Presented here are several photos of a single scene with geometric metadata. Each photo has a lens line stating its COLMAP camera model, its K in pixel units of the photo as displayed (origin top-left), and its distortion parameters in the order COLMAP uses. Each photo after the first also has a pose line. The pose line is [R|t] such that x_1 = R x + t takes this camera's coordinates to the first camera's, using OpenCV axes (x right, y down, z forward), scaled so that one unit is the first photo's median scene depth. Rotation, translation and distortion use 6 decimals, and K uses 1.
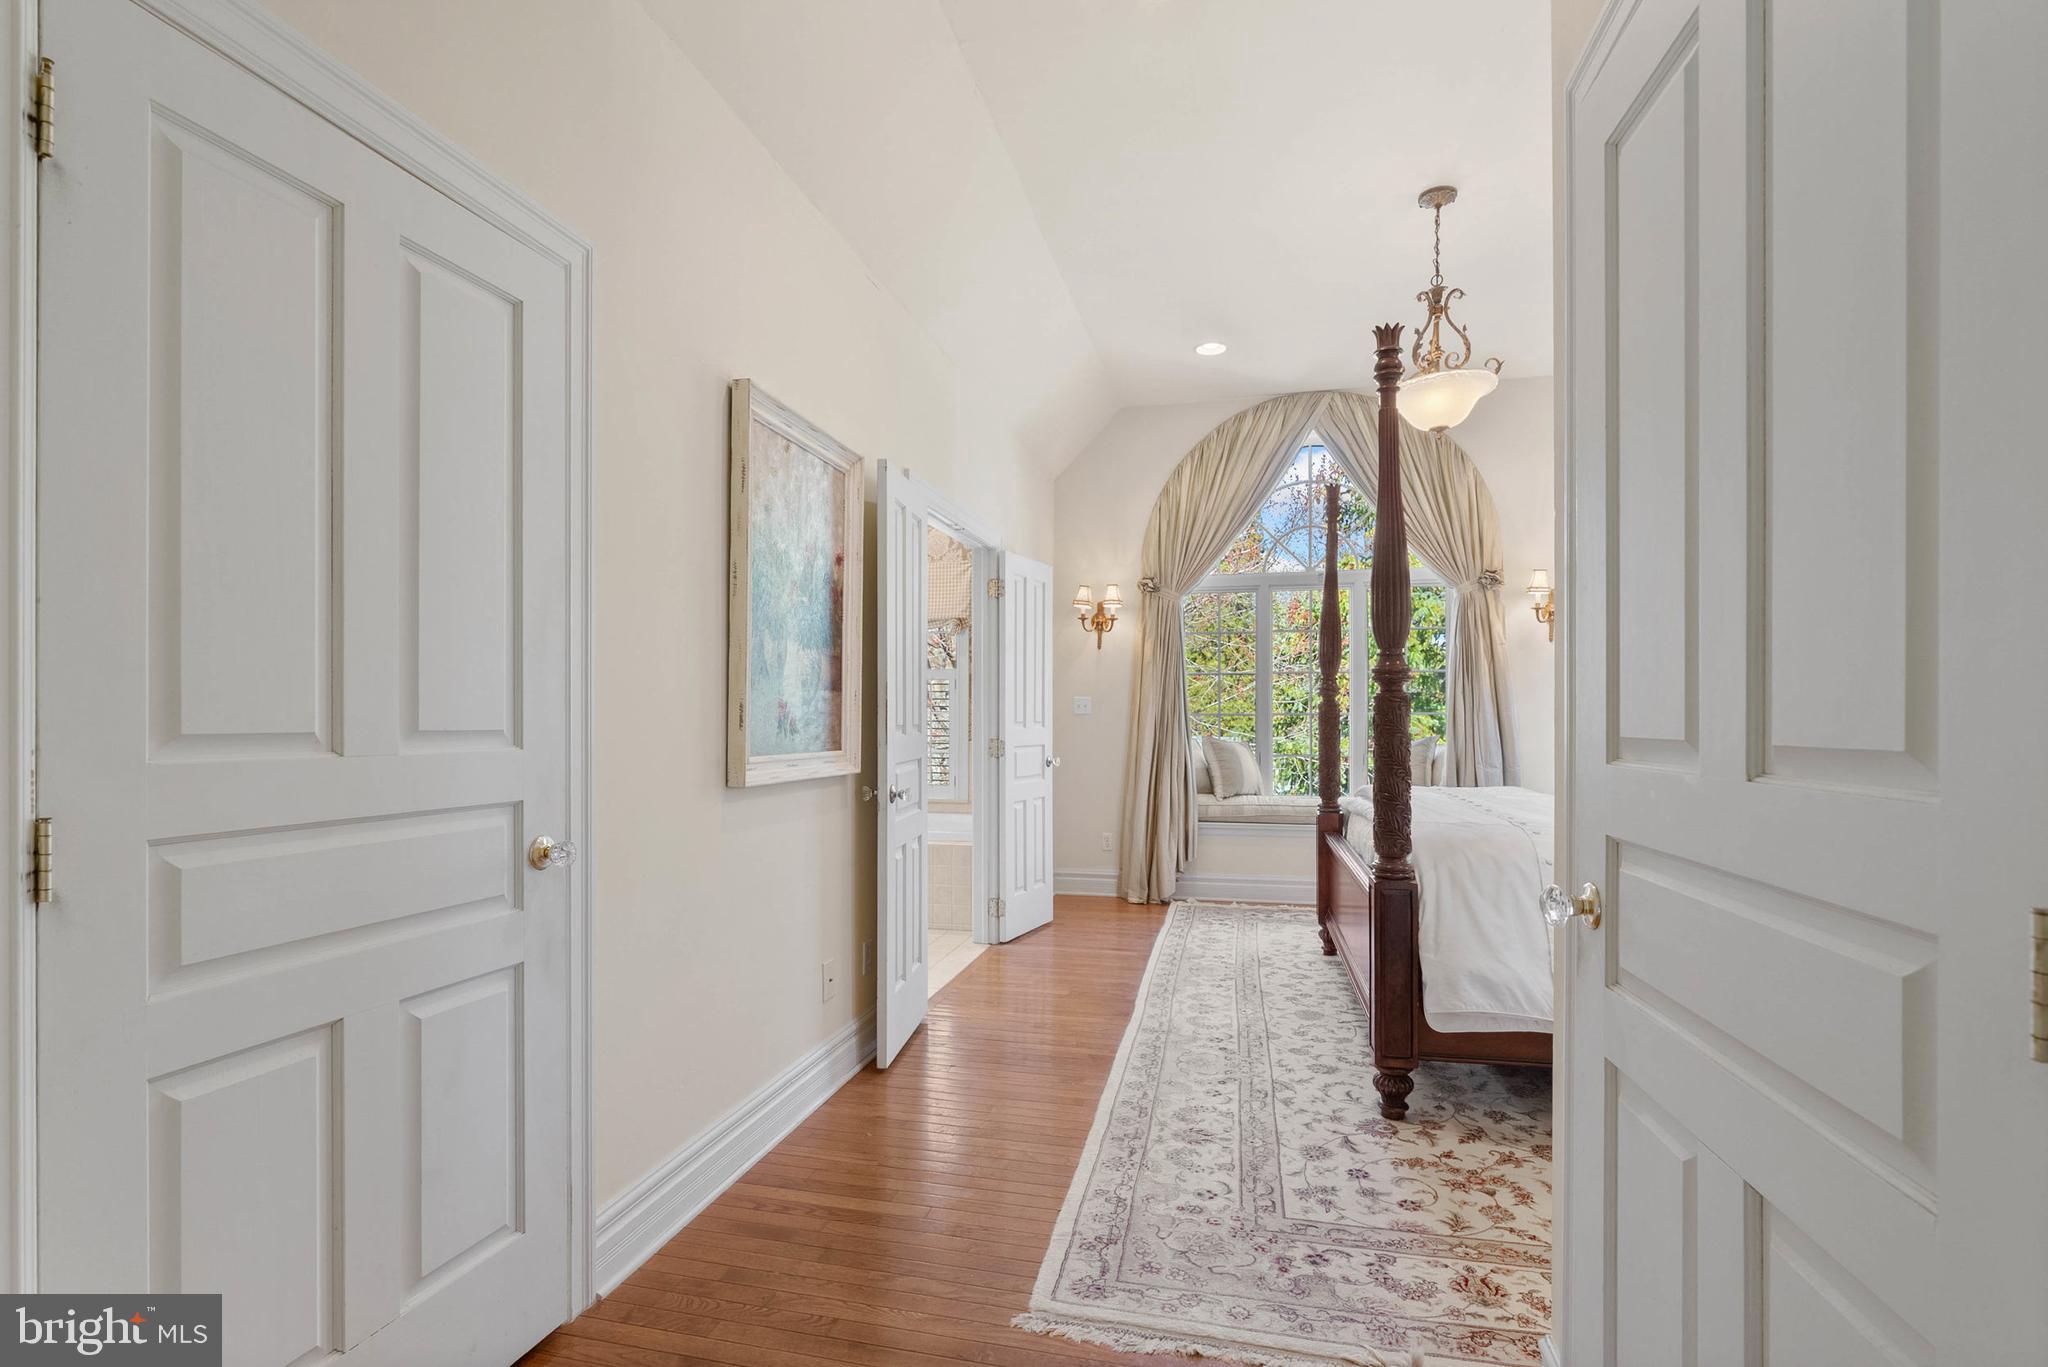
lens RADIAL K [[956.5, 0, 1033.8], [0, 956.5, 720.2], [0, 0, 1]] dist [-0.012422, 0.003873]
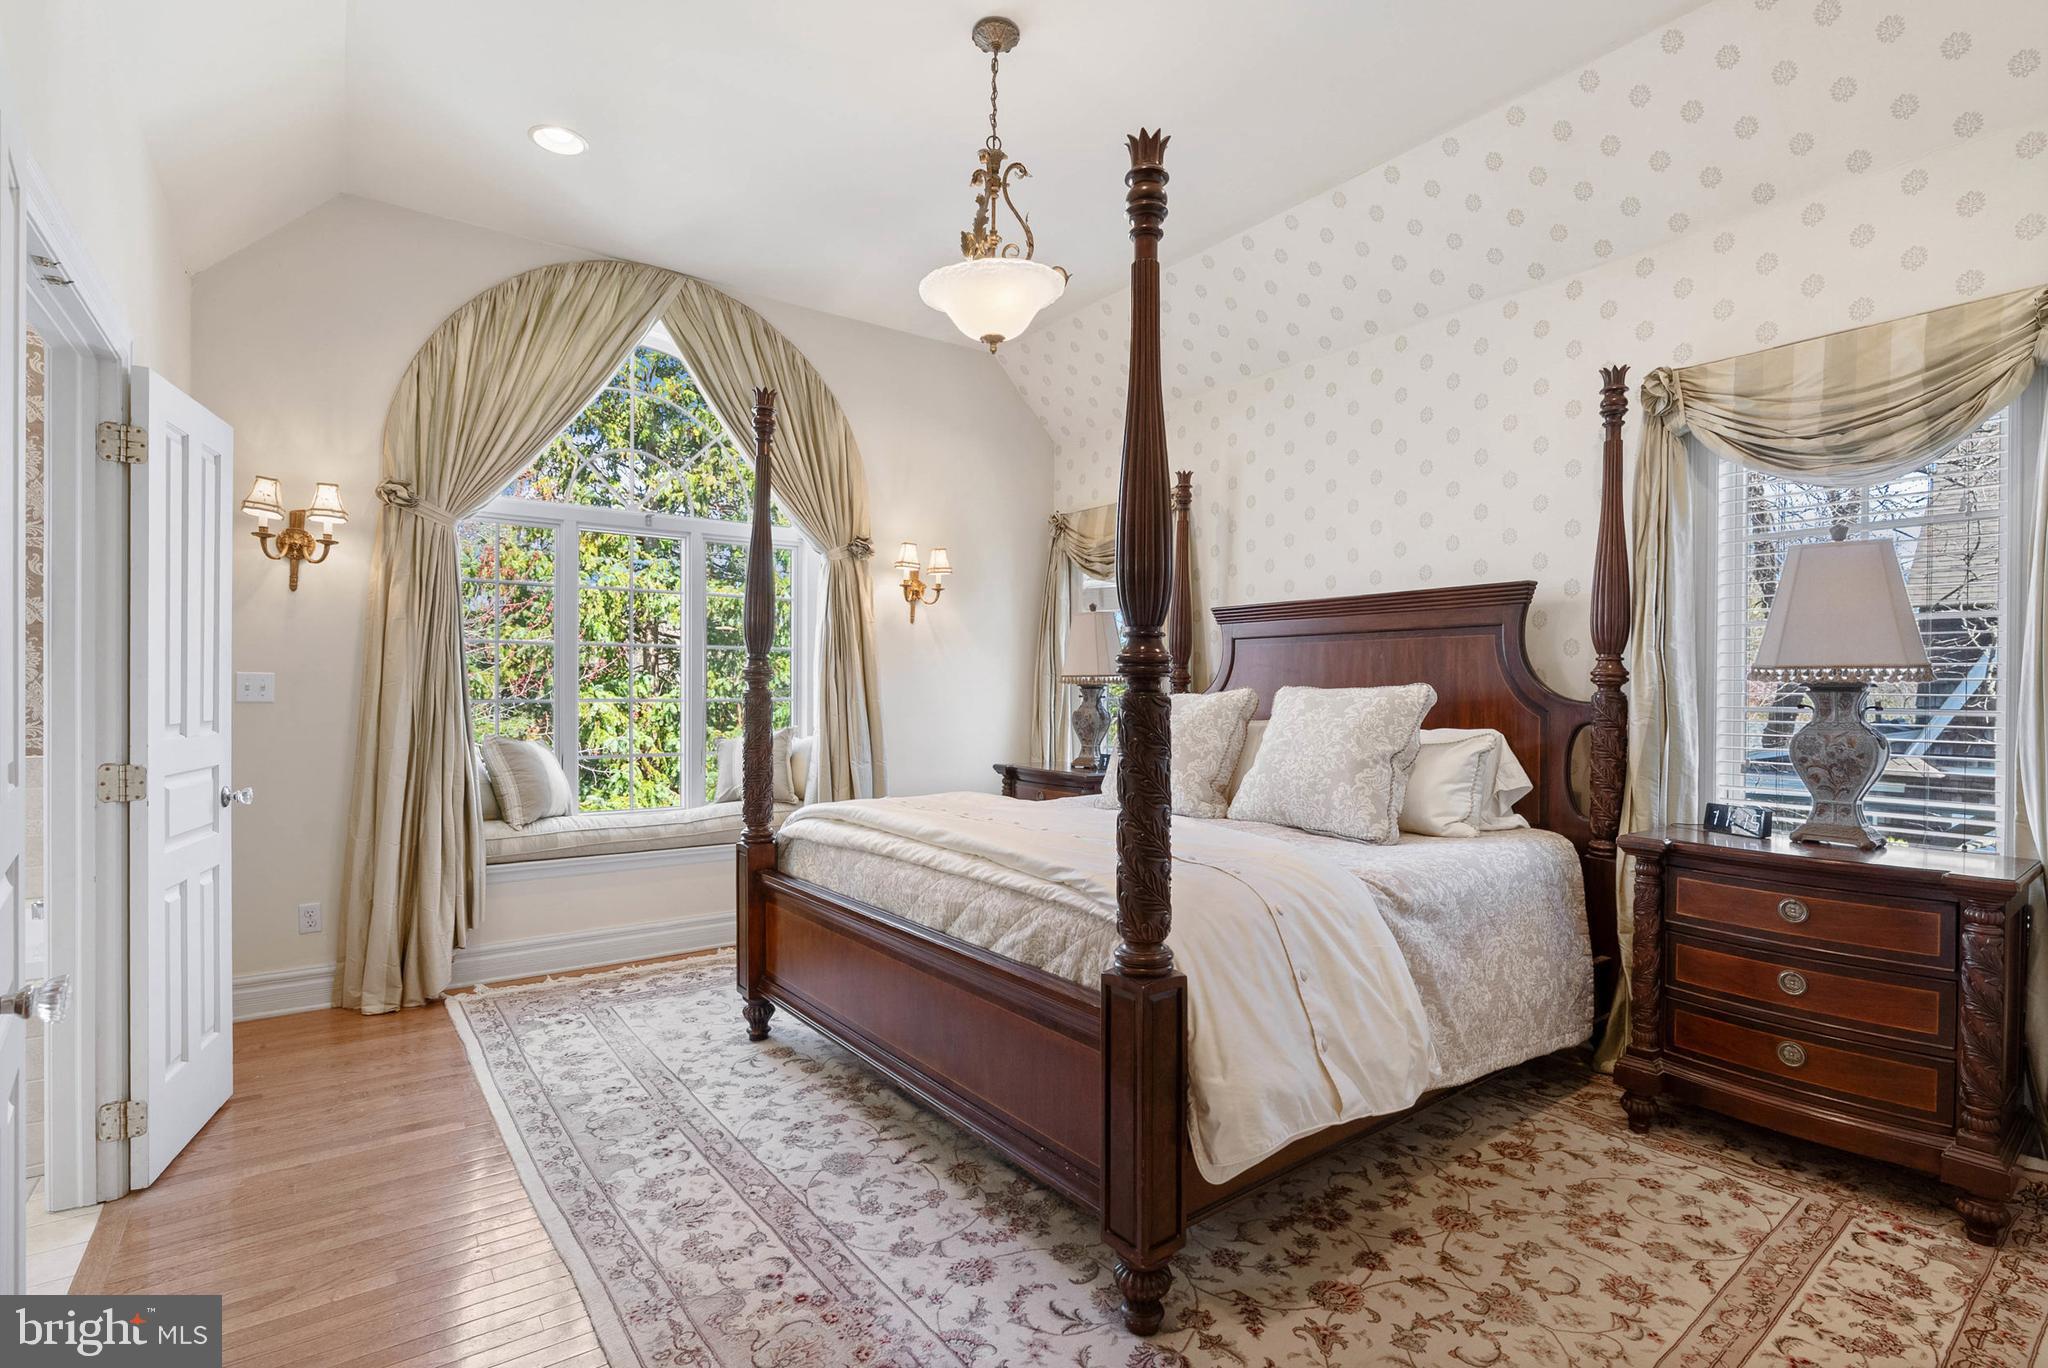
lens RADIAL K [[956.5, 0, 1019.0], [0, 956.5, 698.0], [0, 0, 1]] dist [-0.012422, 0.003873]
pose [[0.651686, -0.001134, 0.758488, -0.110672], [-0.002951, 0.999988, 0.004030, -0.016691], [-0.758483, -0.004864, 0.651675, 0.378122]]
